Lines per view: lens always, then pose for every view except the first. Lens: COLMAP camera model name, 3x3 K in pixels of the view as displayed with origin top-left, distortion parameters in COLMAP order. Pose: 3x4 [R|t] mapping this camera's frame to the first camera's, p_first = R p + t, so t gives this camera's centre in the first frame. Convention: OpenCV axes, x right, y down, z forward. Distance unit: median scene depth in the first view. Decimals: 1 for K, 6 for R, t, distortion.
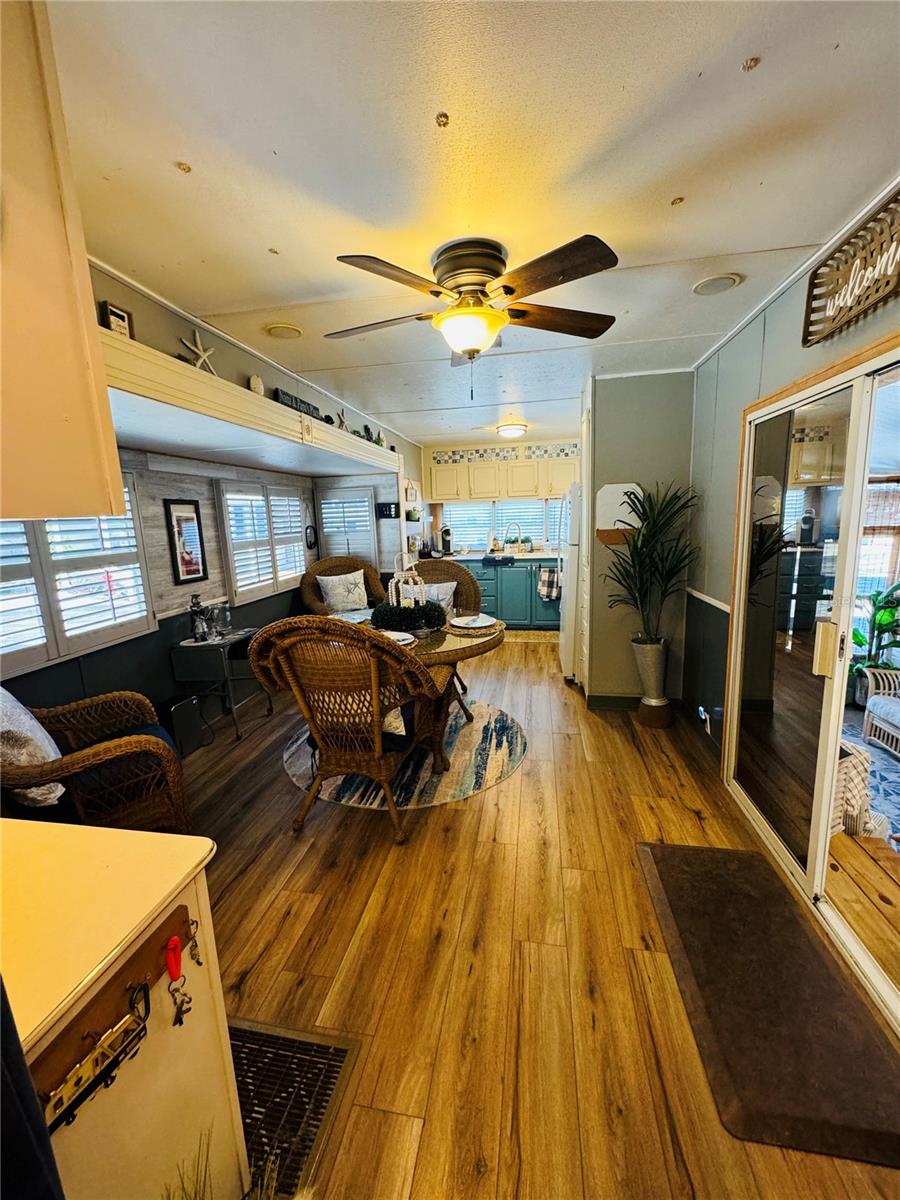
lens RADIAL K [[481.0, 0, 447.0], [0, 481.0, 601.1], [0, 0, 1]] dist [-0.002831, 0.000309]
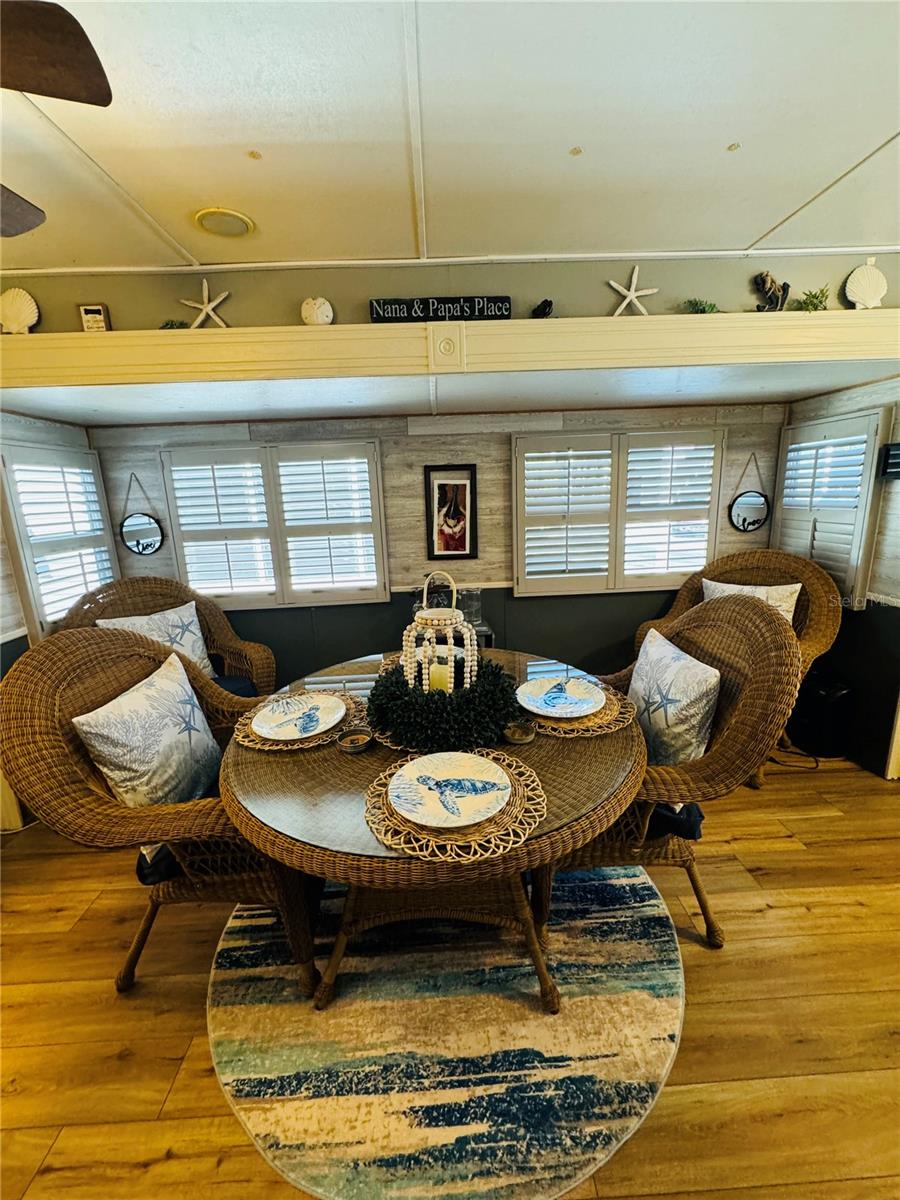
lens RADIAL K [[481.0, 0, 450.1], [0, 481.0, 598.7], [0, 0, 1]] dist [-0.002831, 0.000309]
pose [[0.213183, 0.242119, -0.946536, 0.315014], [-0.140796, 0.966308, 0.215466, -0.152205], [0.966814, 0.087335, 0.240090, 0.751354]]
